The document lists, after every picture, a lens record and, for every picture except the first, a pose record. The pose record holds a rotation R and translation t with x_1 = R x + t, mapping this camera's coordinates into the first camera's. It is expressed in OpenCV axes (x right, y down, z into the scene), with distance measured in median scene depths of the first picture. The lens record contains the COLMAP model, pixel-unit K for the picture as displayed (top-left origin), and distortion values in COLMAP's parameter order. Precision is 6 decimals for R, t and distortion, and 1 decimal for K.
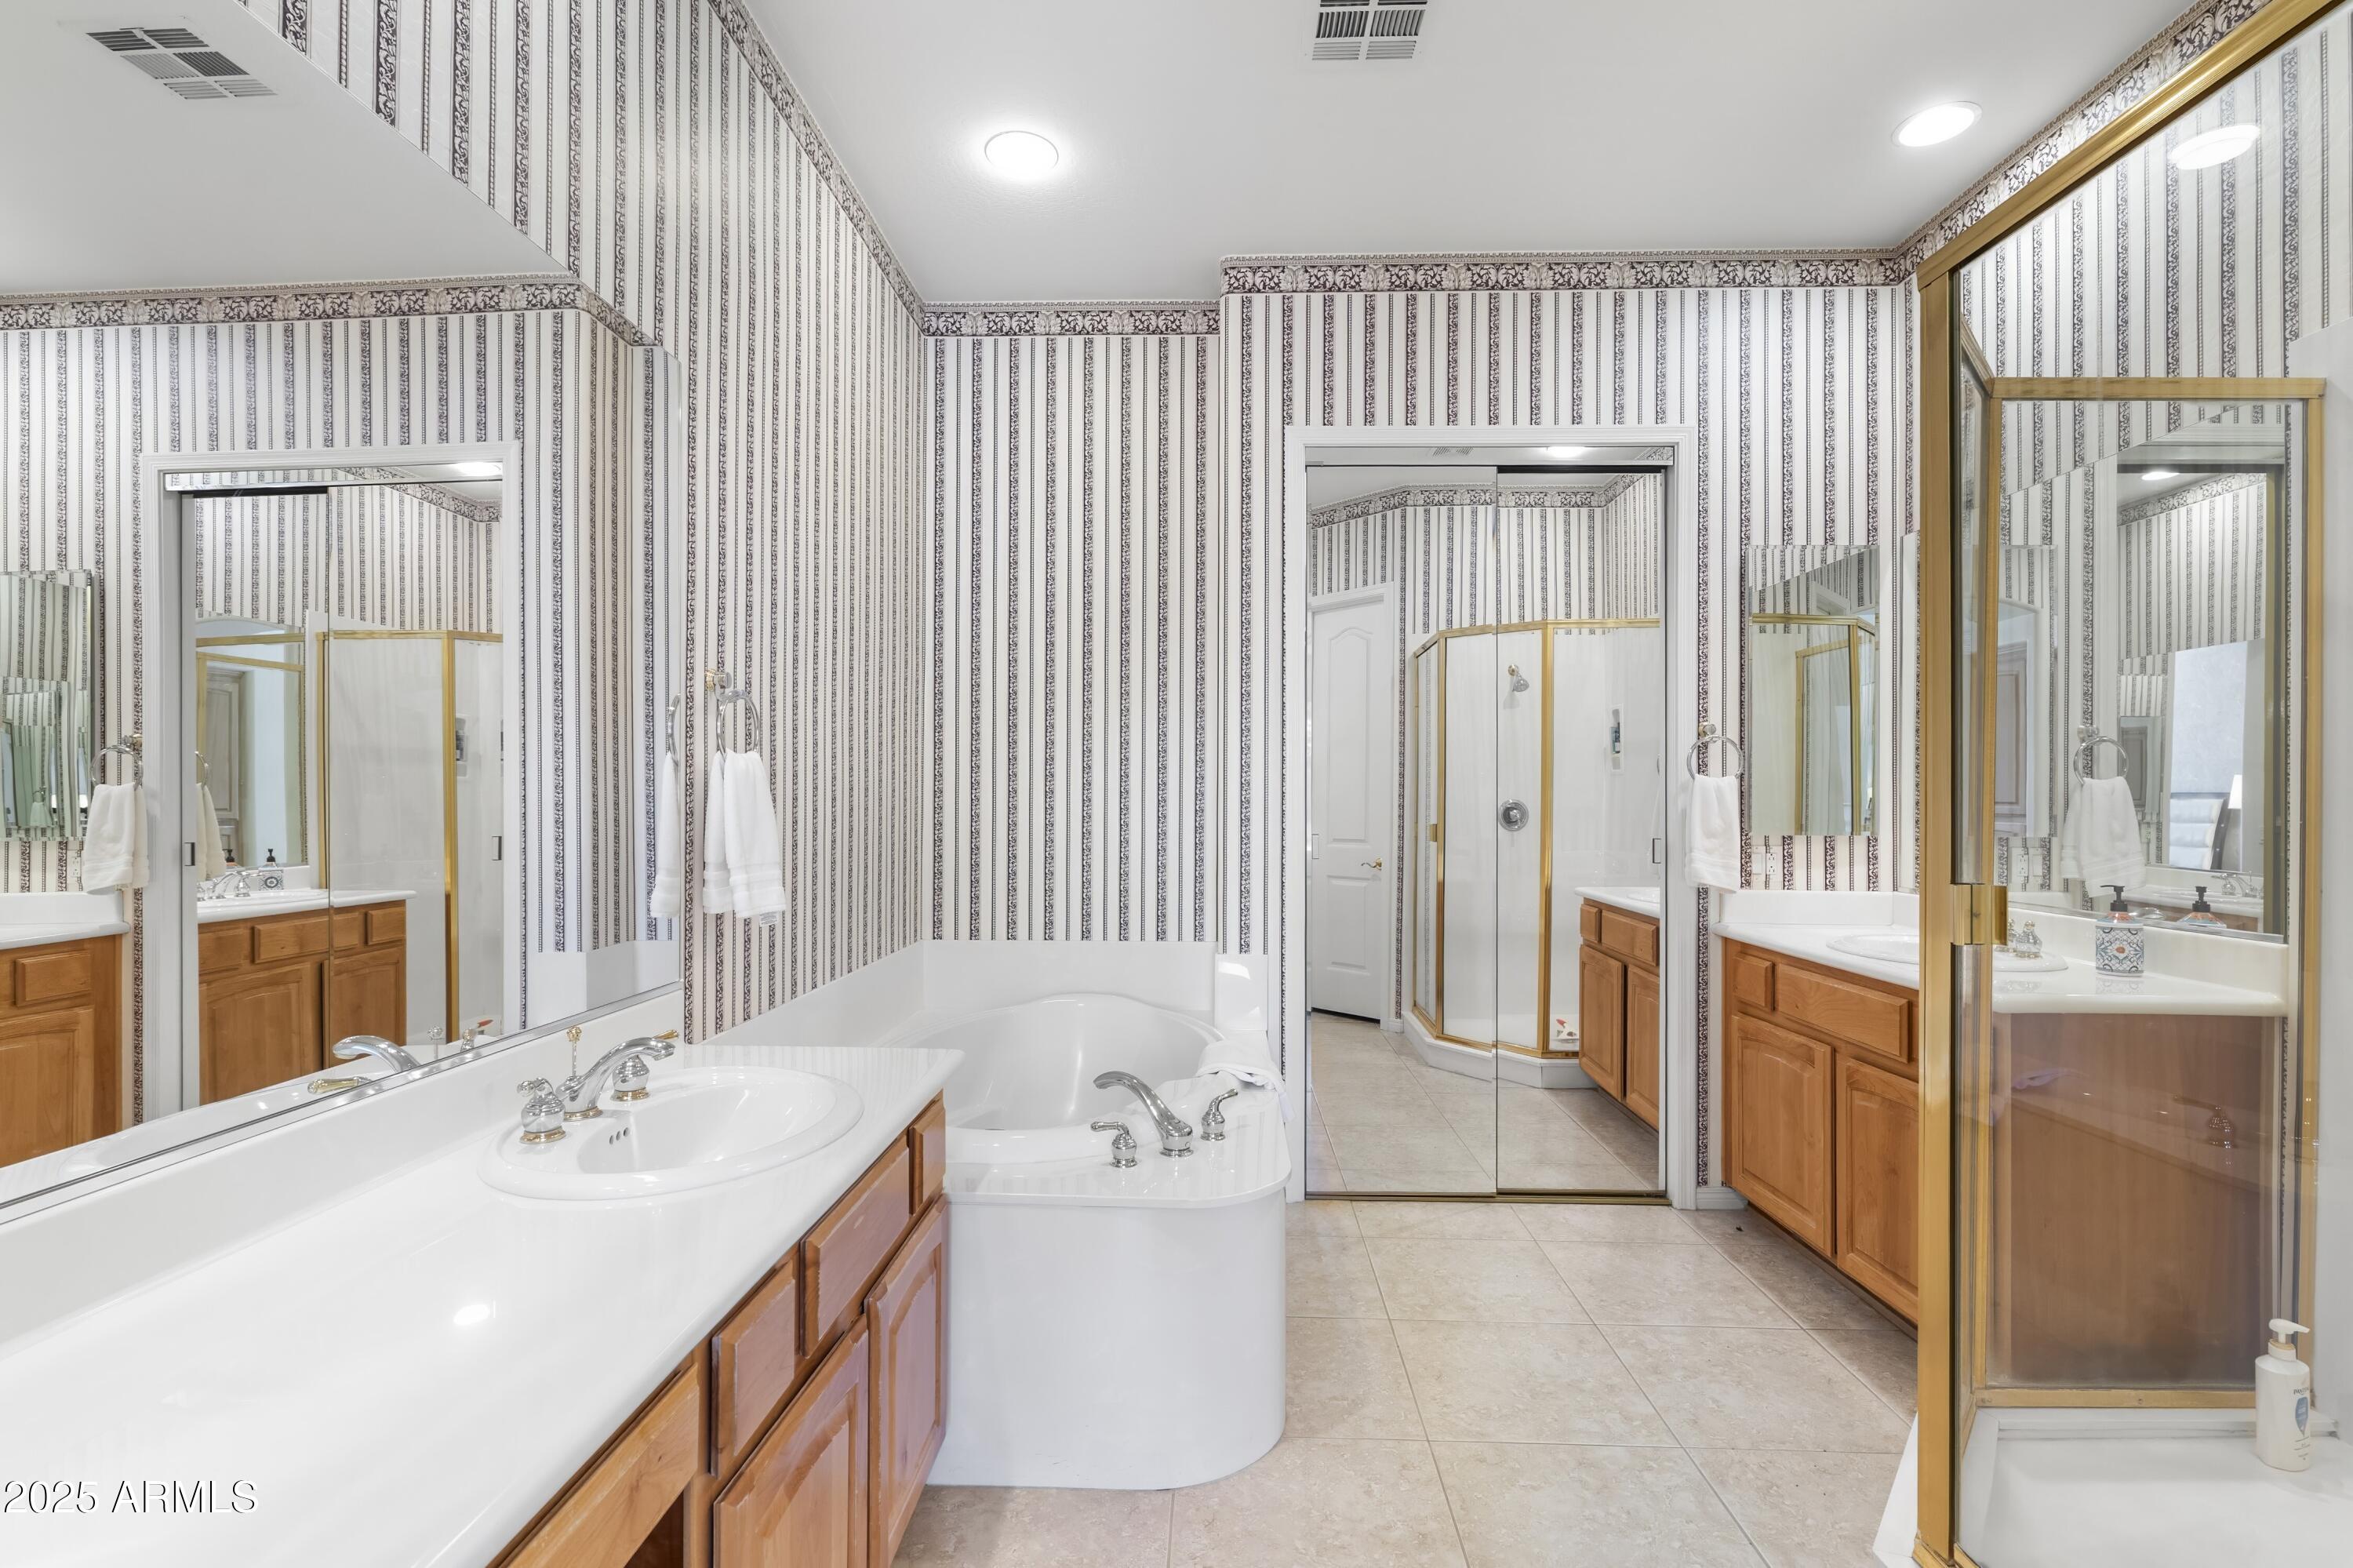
lens RADIAL K [[1048.9, 0, 1179.6], [0, 1048.9, 778.8], [0, 0, 1]] dist [-0.001303, 0.000044]
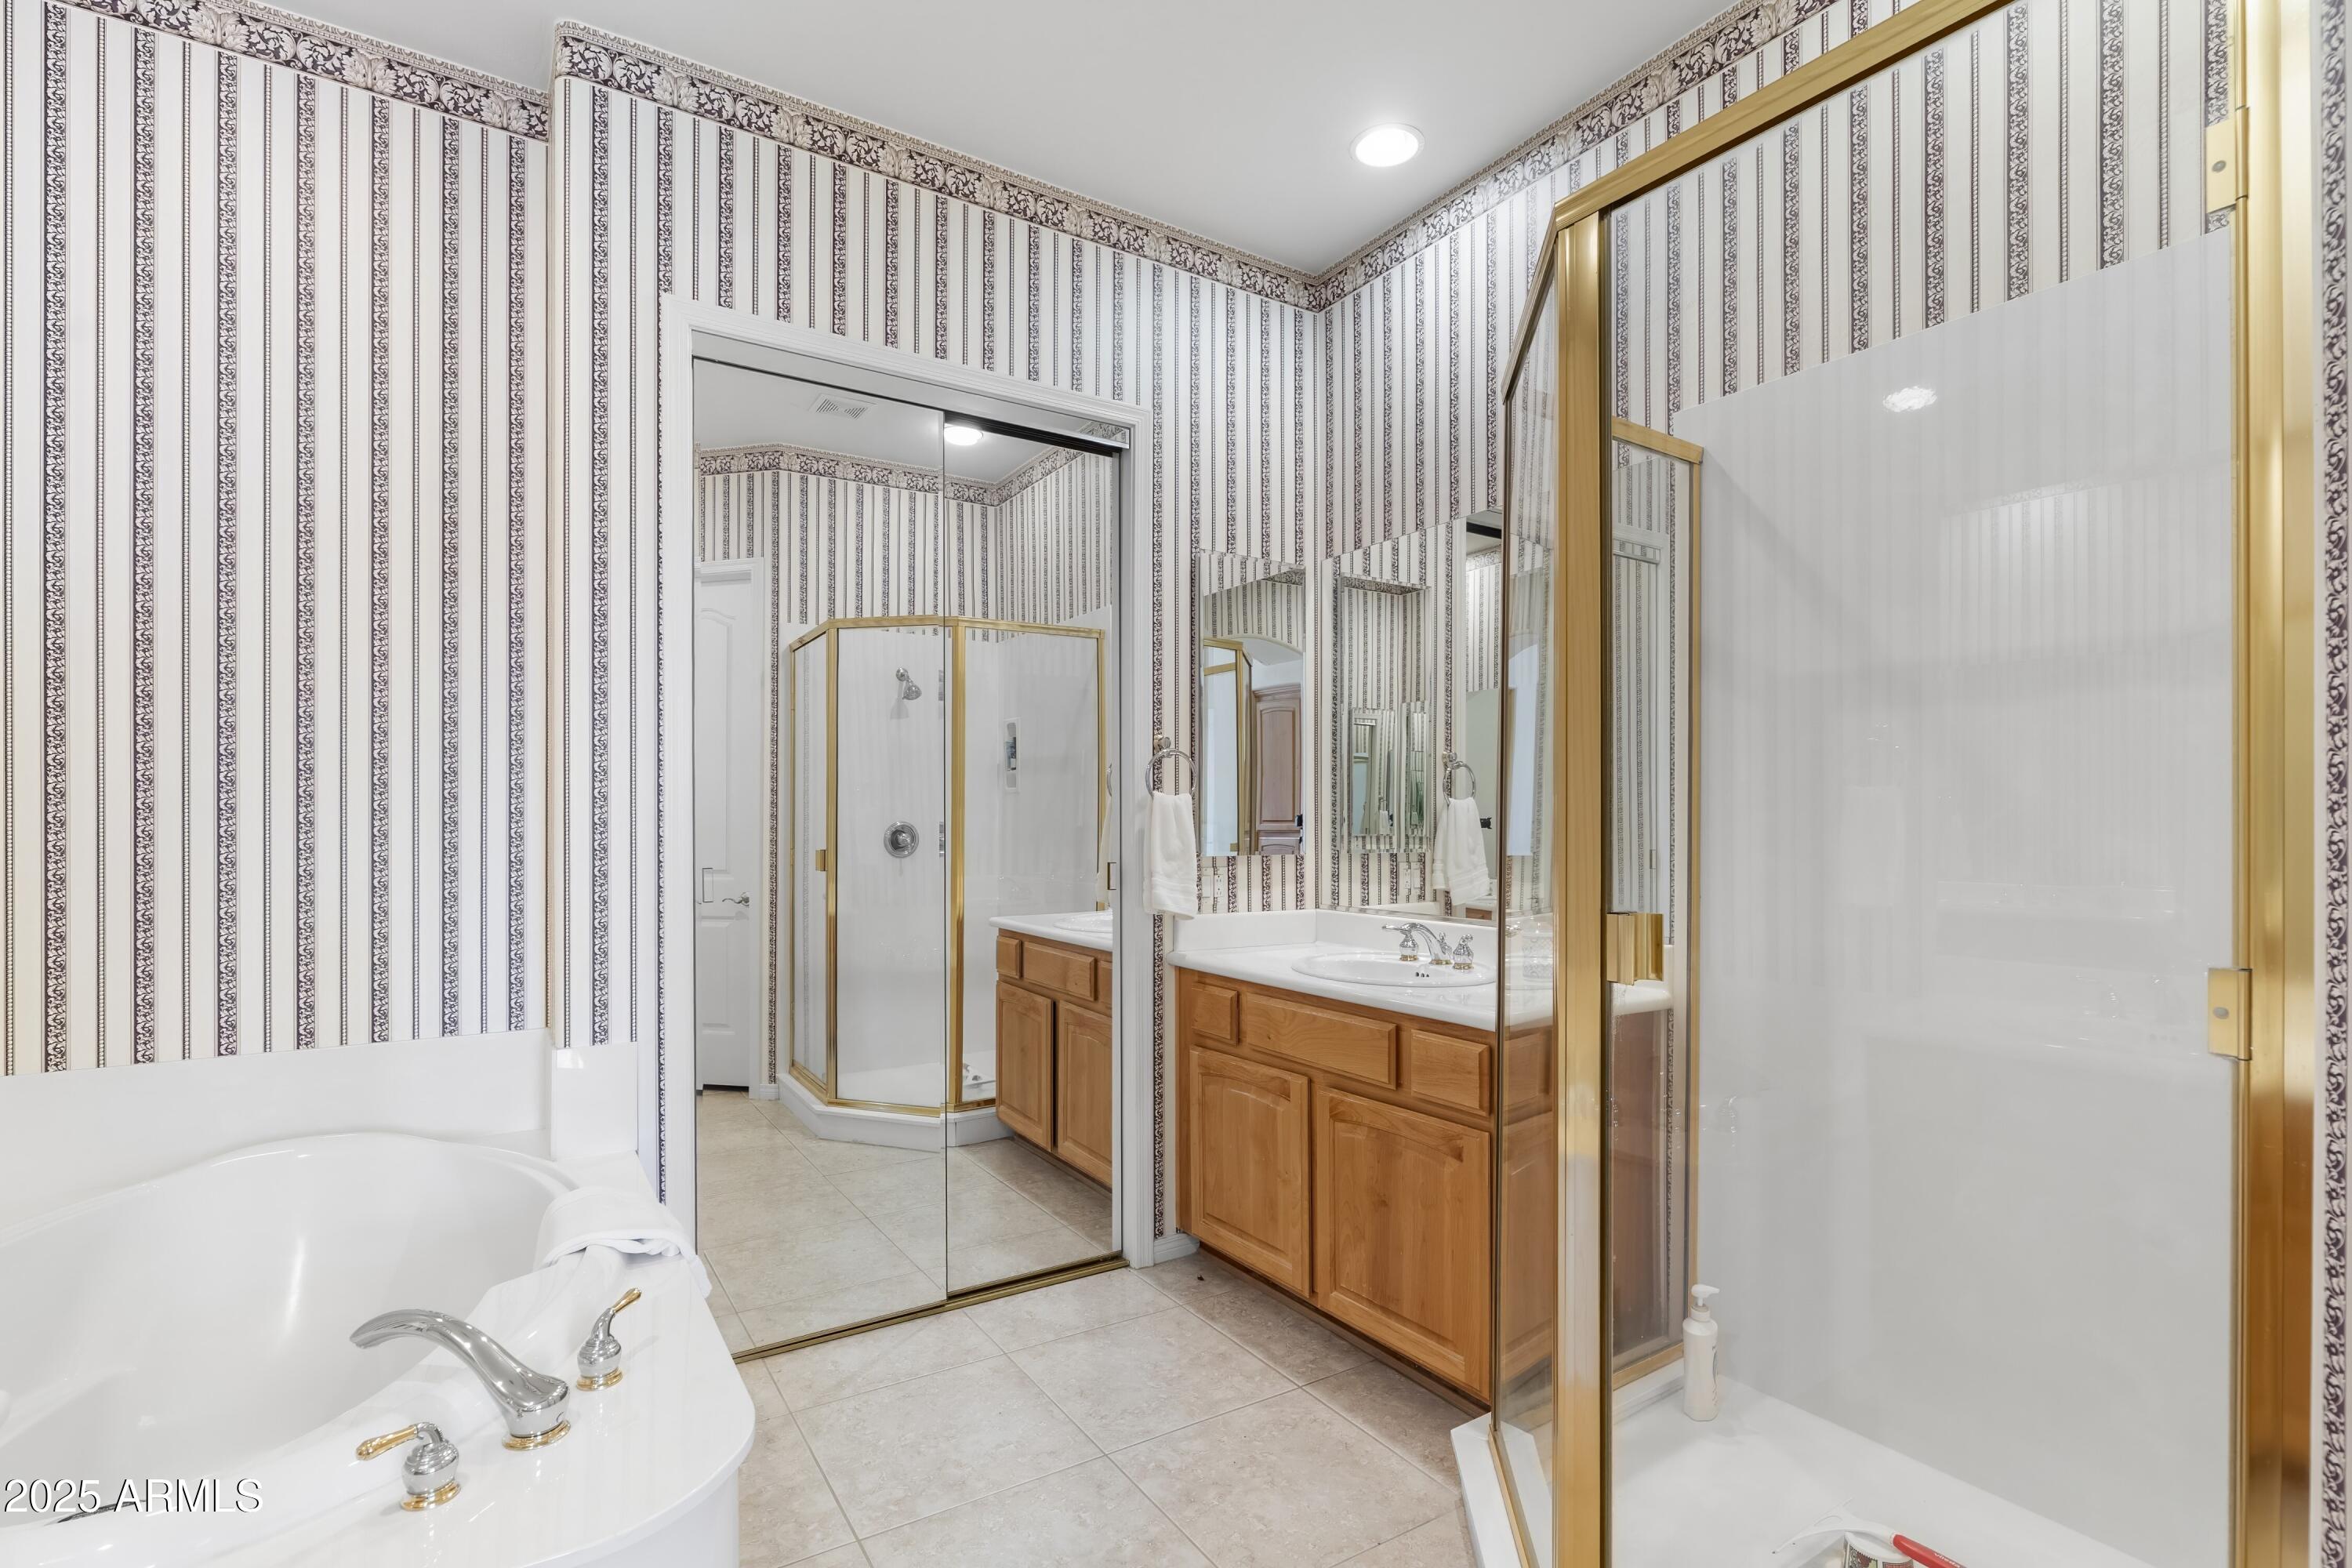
lens RADIAL K [[1094.4, 0, 1174.4], [0, 1094.4, 819.0], [0, 0, 1]] dist [-0.007501, 0.000850]
pose [[0.825056, -0.003264, 0.565041, -0.031858], [-0.007130, 0.999844, 0.016187, 0.004157], [-0.565006, -0.017384, 0.824904, 0.199702]]
